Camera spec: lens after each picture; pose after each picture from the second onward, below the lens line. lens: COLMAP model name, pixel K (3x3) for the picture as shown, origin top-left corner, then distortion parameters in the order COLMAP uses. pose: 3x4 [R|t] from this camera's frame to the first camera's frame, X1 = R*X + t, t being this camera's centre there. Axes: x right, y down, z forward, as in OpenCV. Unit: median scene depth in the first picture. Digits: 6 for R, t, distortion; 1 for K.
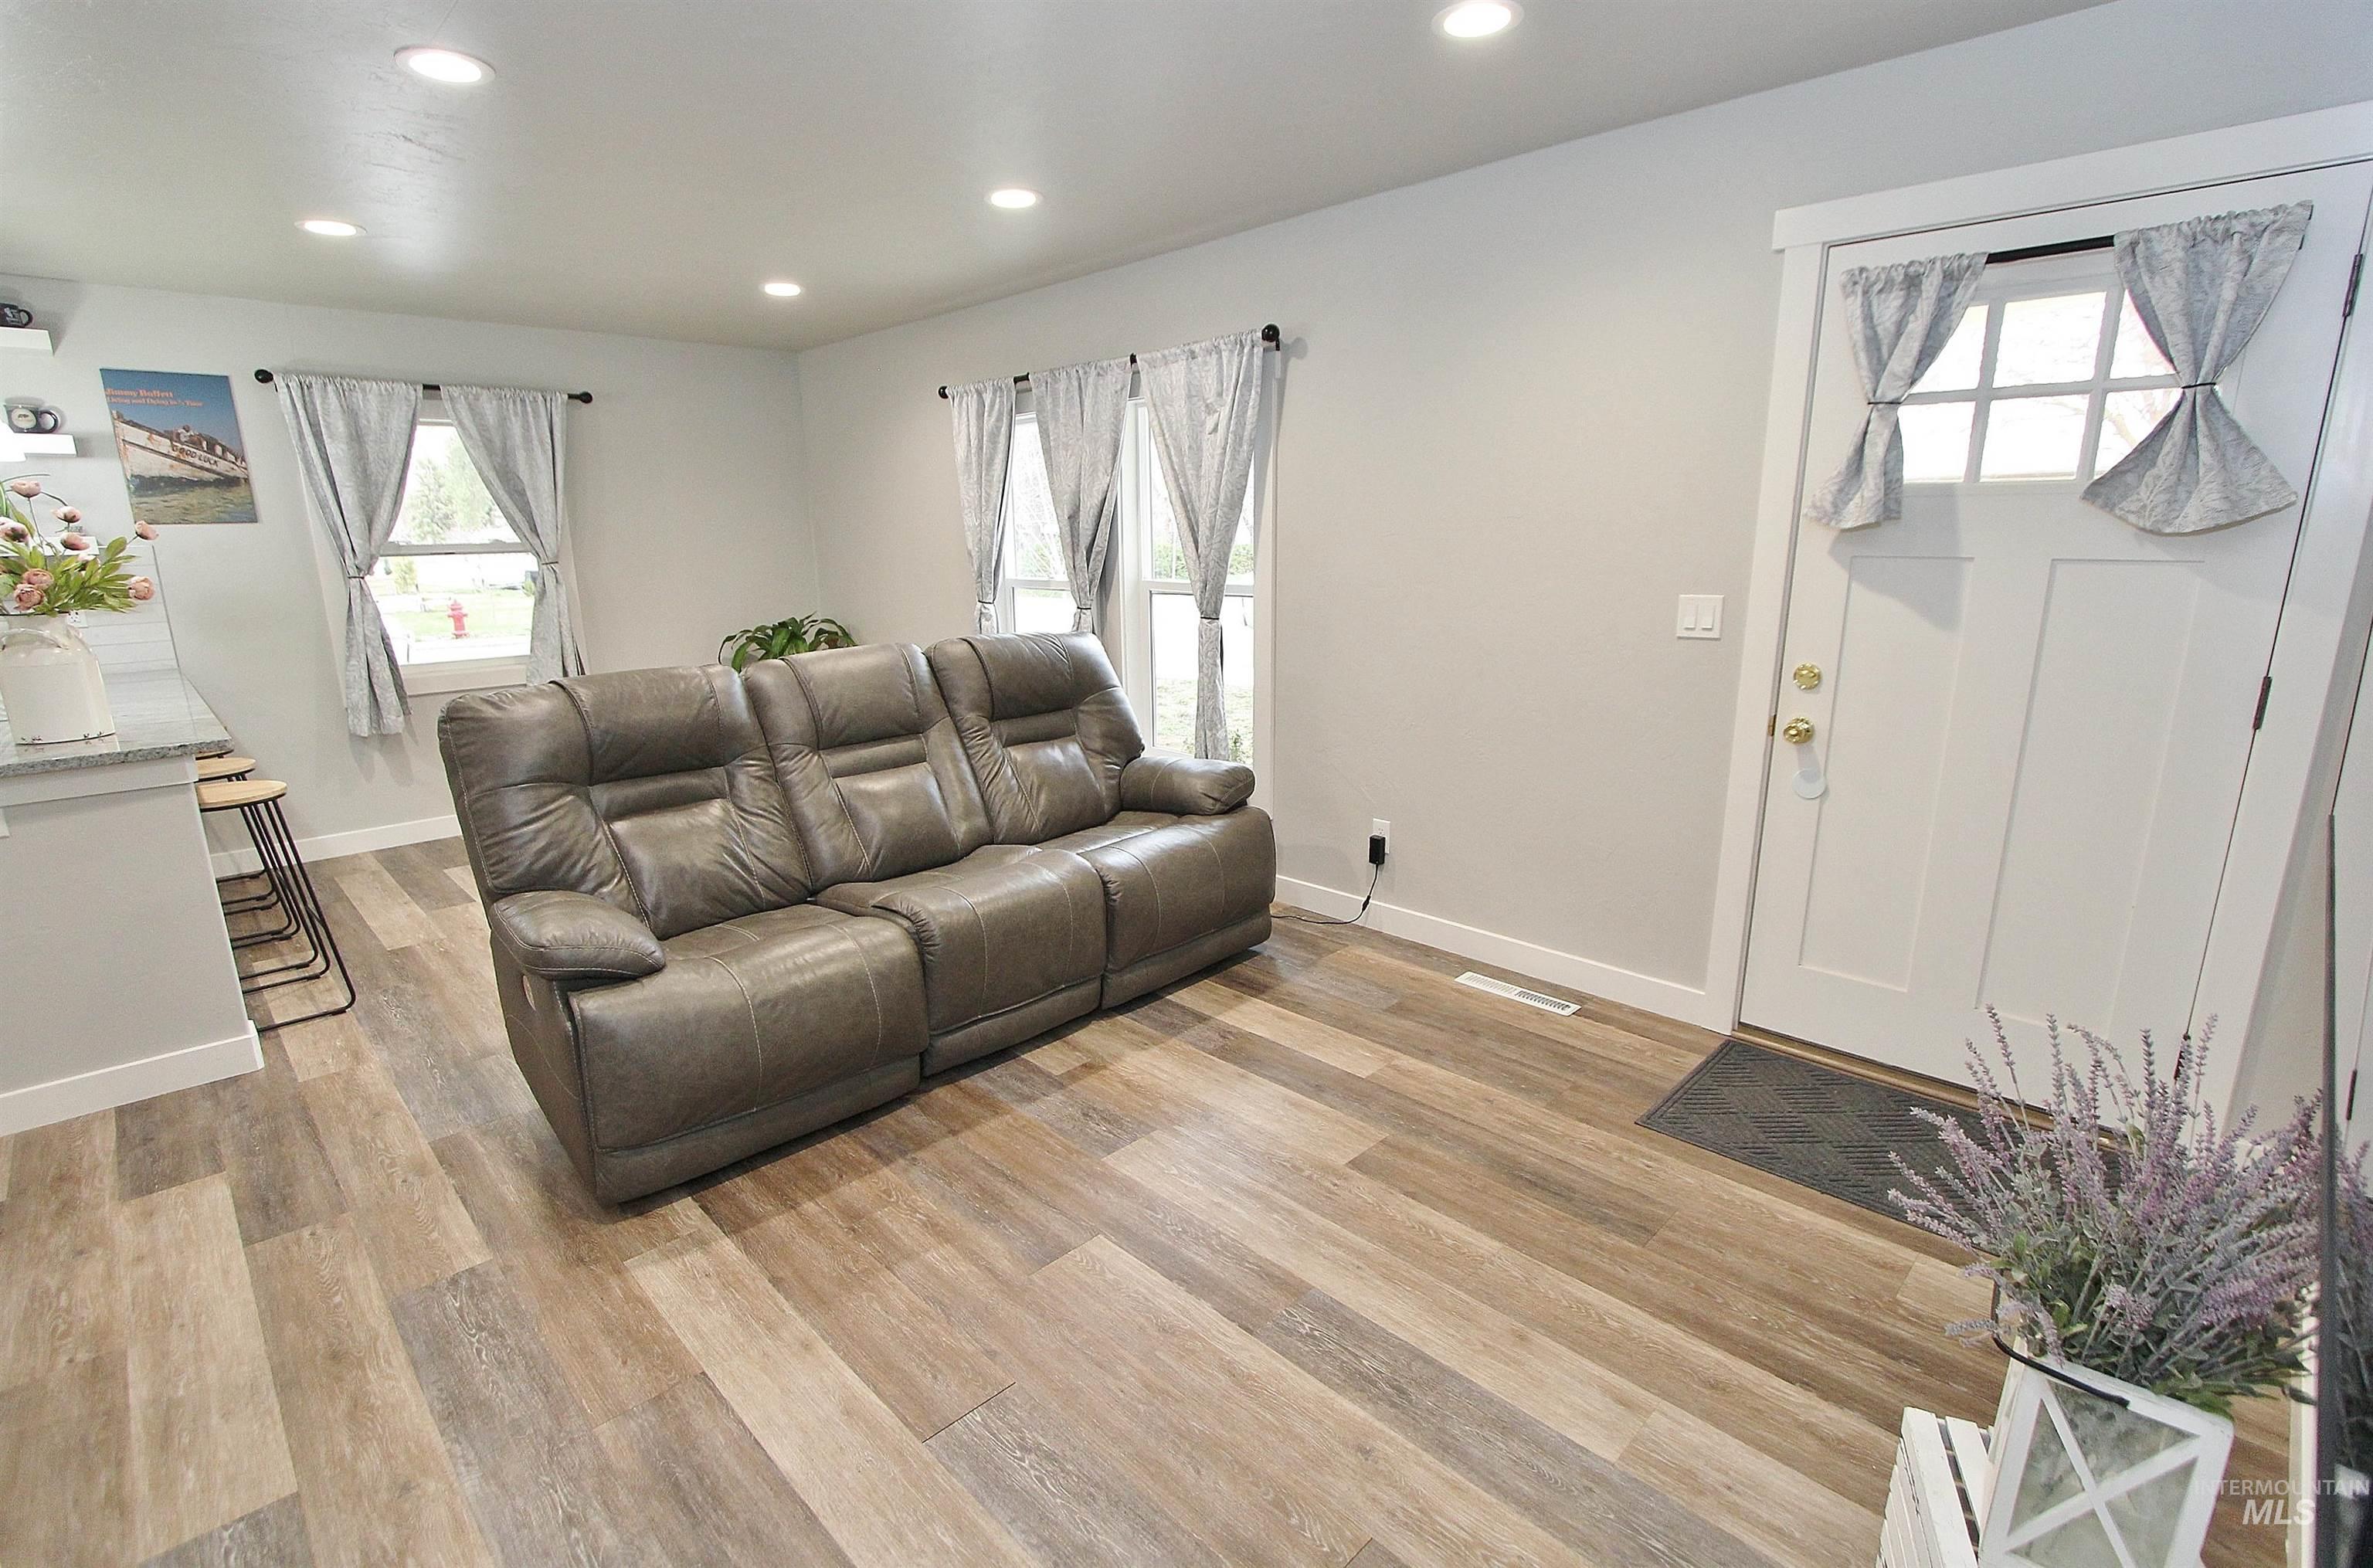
lens RADIAL K [[1104.6, 0, 1184.5], [0, 1104.6, 789.4], [0, 0, 1]] dist [-0.012914, -0.000832]
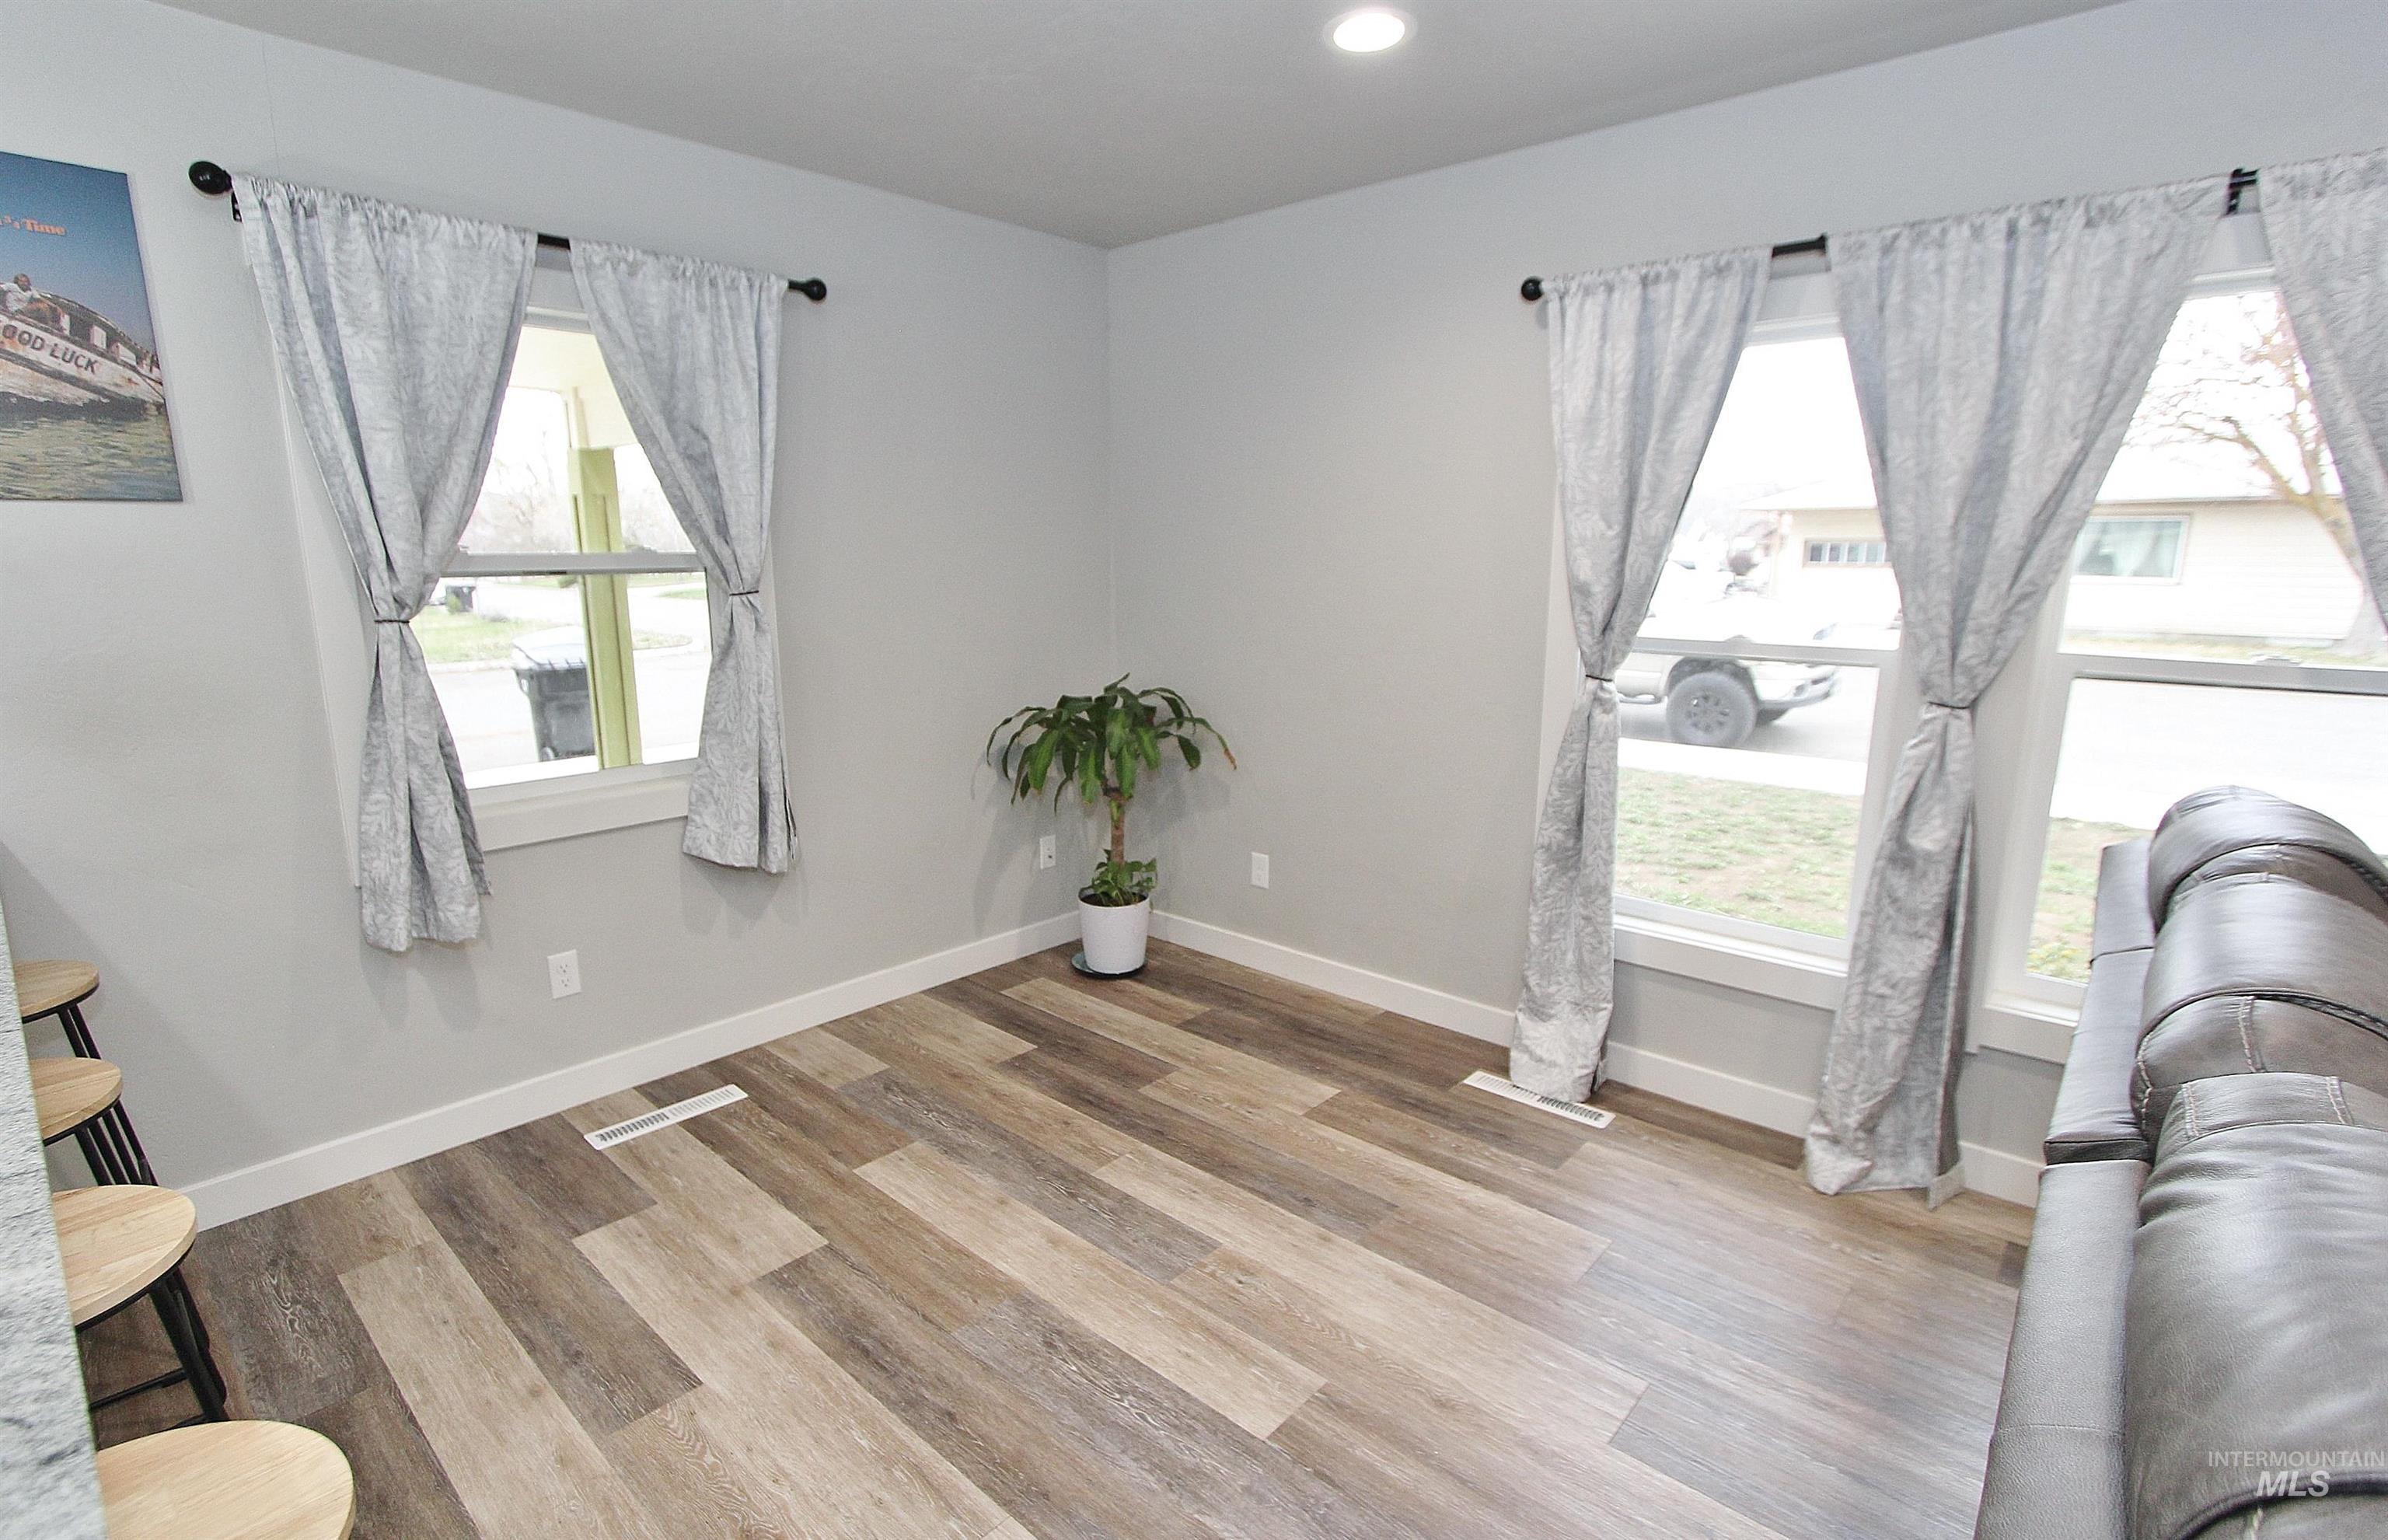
lens RADIAL K [[1135.5, 0, 1190.9], [0, 1135.5, 774.0], [0, 0, 1]] dist [-0.013929, 0.000653]
pose [[0.998173, 0.003080, 0.060336, -0.437009], [-0.001034, 0.999424, -0.033914, -0.110180], [-0.060406, 0.033790, 0.997602, 0.489774]]
